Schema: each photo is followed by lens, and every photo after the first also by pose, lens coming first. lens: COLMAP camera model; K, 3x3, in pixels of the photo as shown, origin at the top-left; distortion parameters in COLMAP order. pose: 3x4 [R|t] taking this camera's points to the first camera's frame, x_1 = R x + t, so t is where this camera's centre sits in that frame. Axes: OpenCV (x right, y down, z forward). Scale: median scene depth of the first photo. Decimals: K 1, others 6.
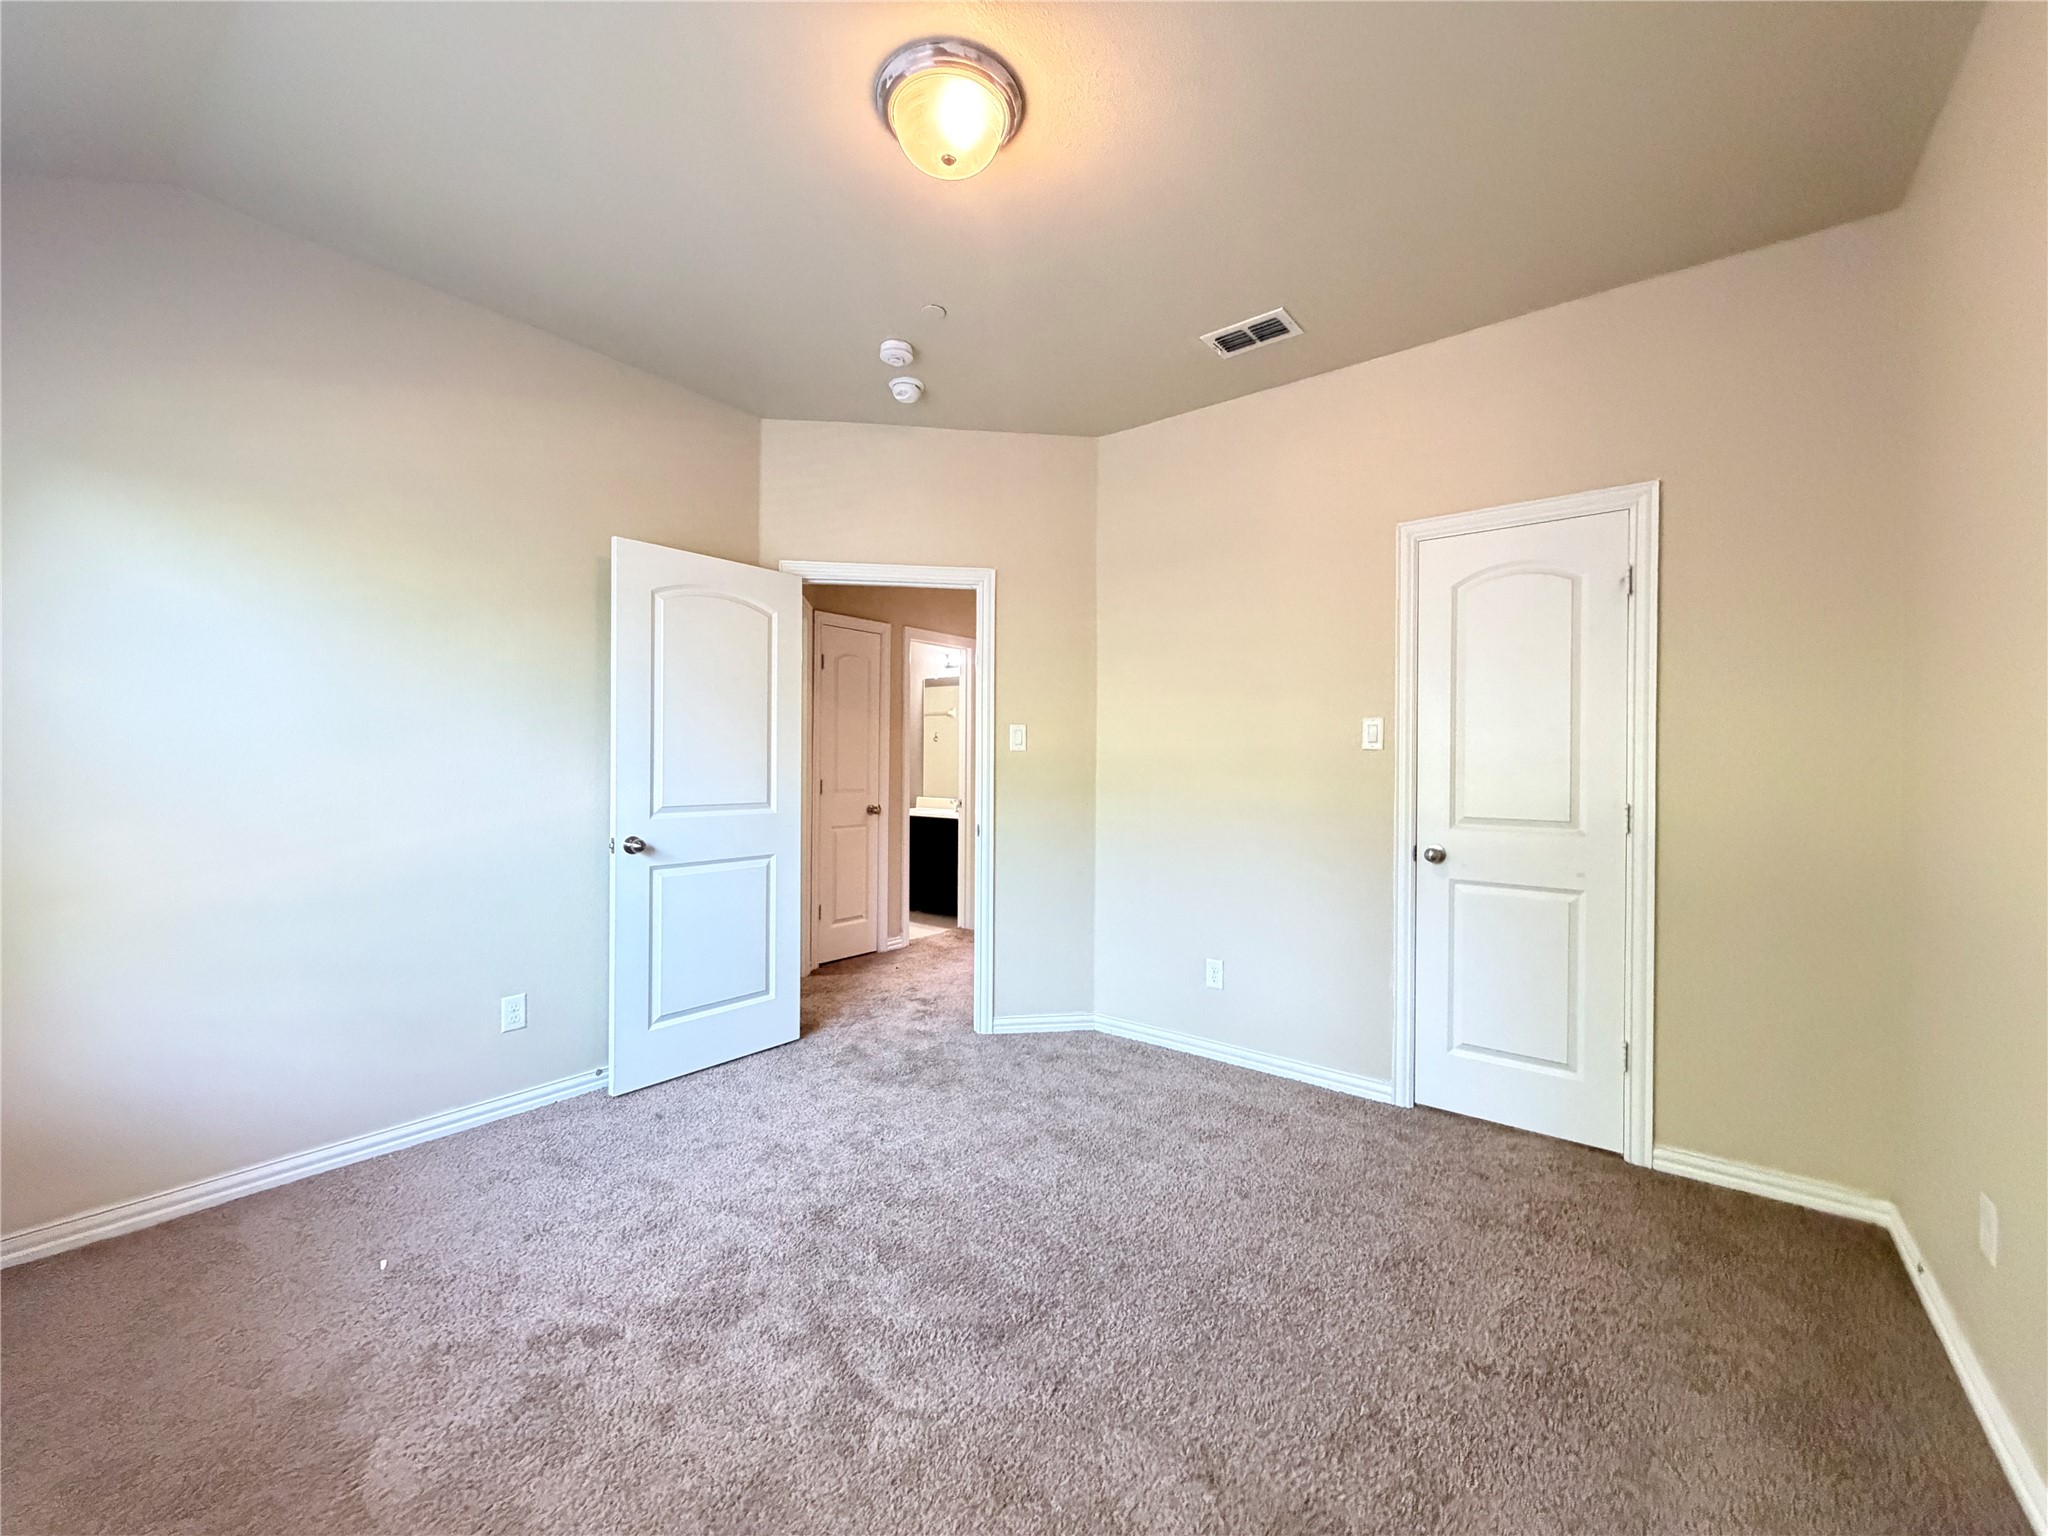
lens RADIAL K [[815.2, 0, 1005.6], [0, 815.2, 766.1], [0, 0, 1]] dist [-0.001988, 0.000942]
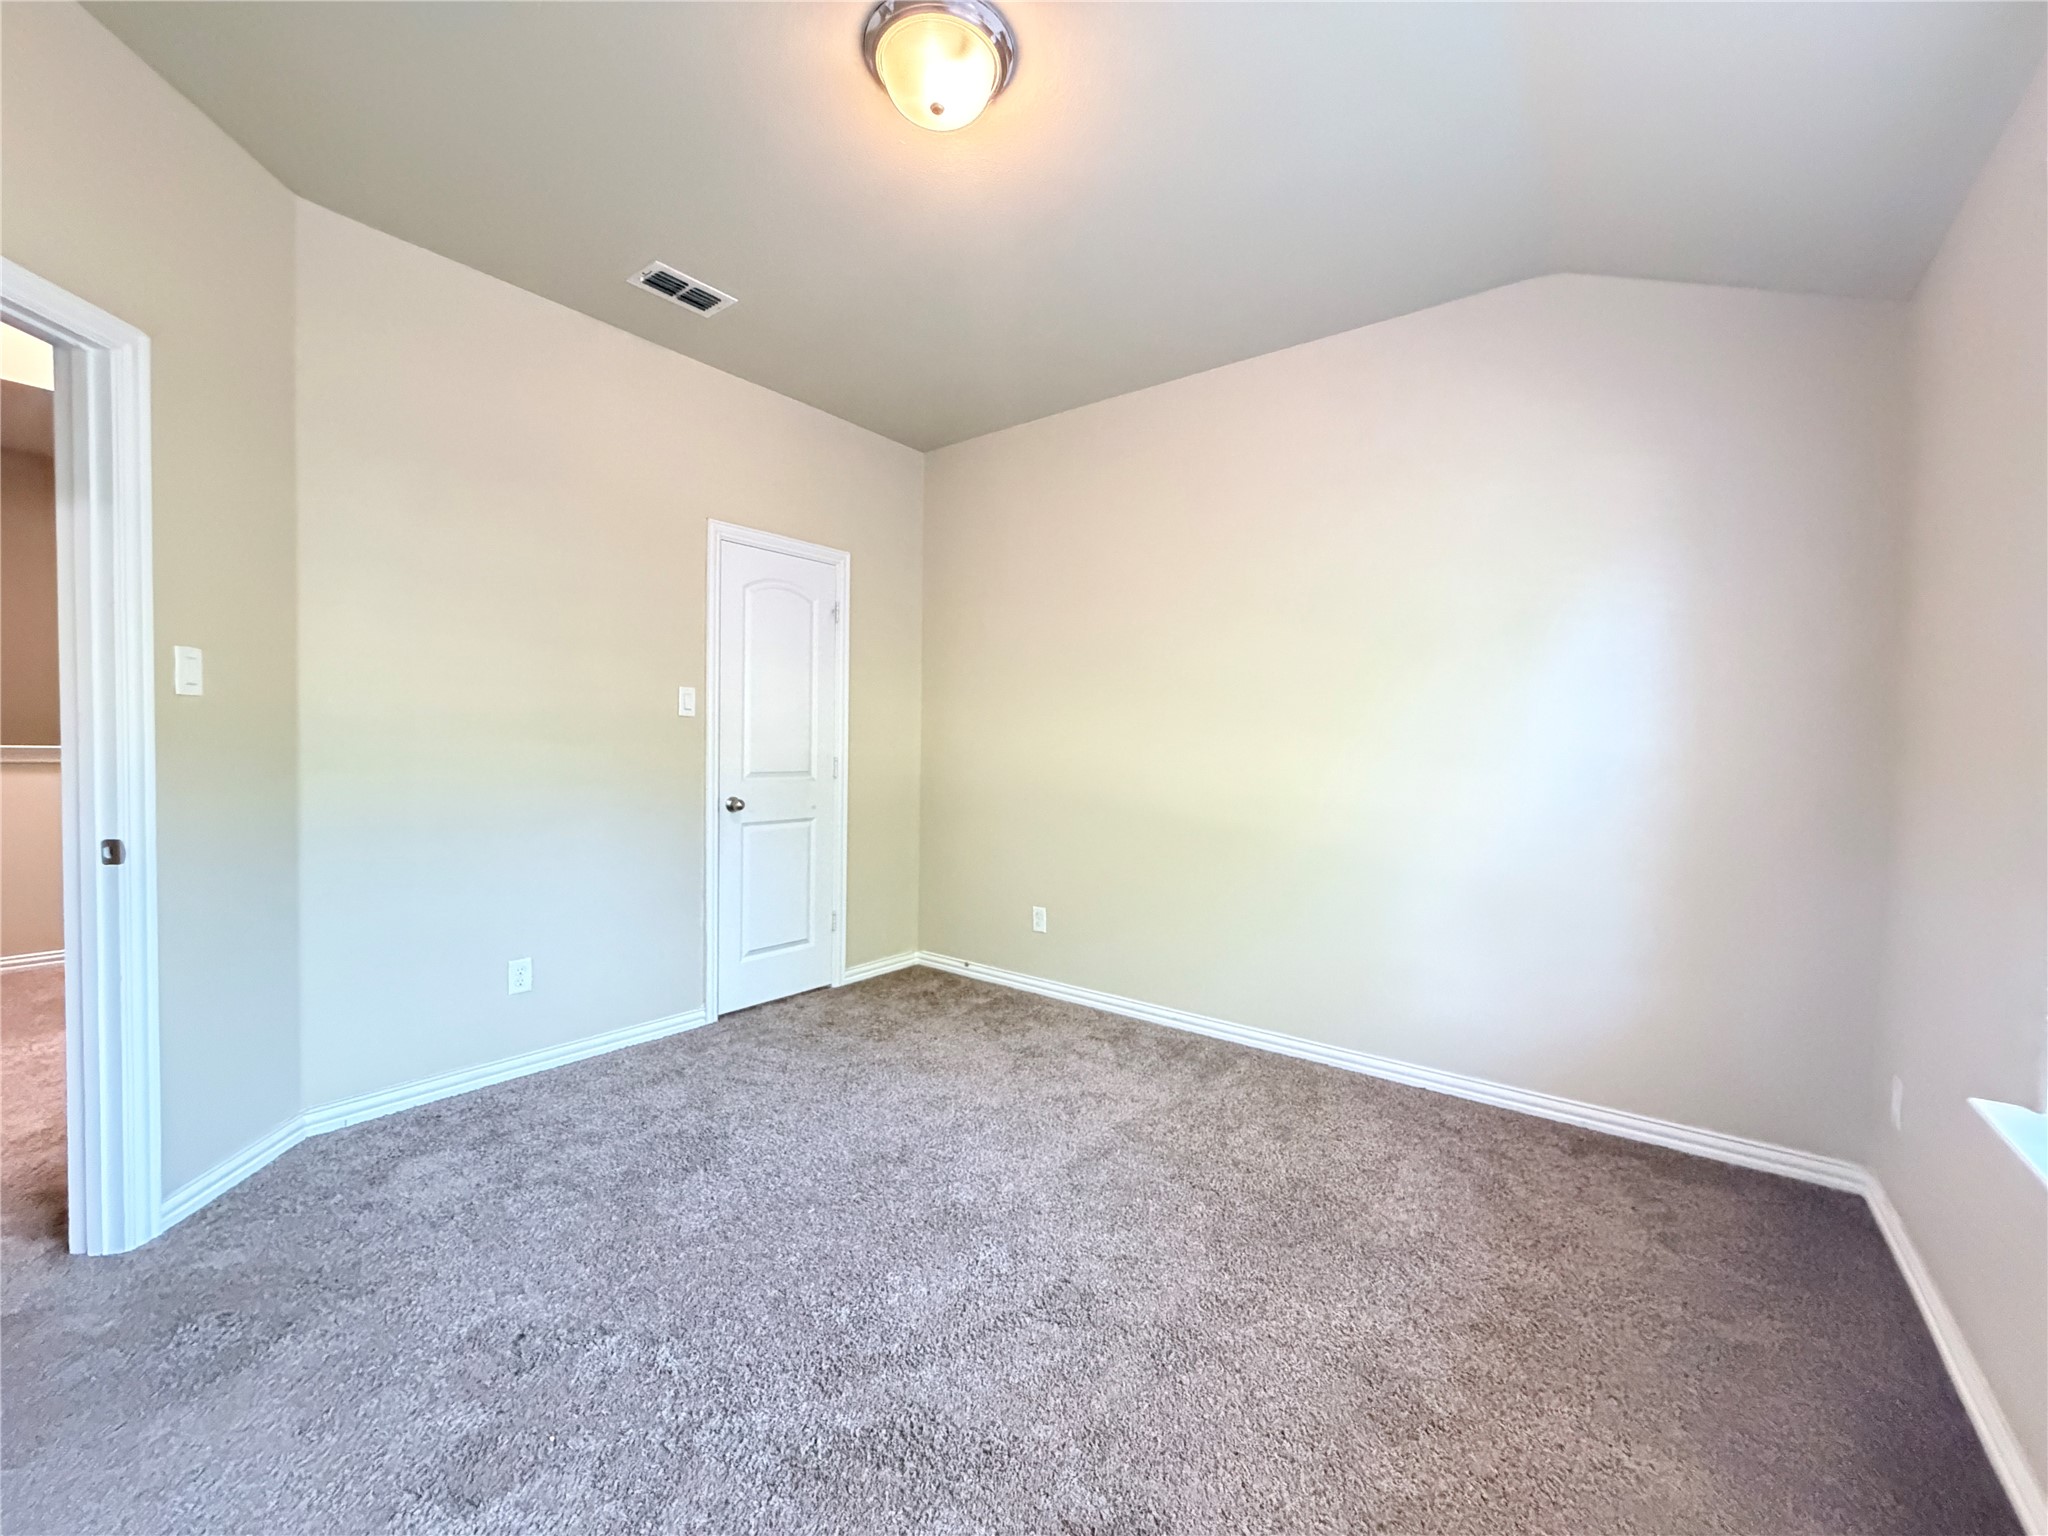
lens RADIAL K [[815.2, 0, 1018.7], [0, 815.2, 770.0], [0, 0, 1]] dist [-0.001988, 0.000942]
pose [[-0.011993, -0.034968, 0.999316, -0.690038], [-0.004398, 0.999381, 0.034918, 0.013035], [-0.999918, -0.003977, -0.012139, 0.588836]]
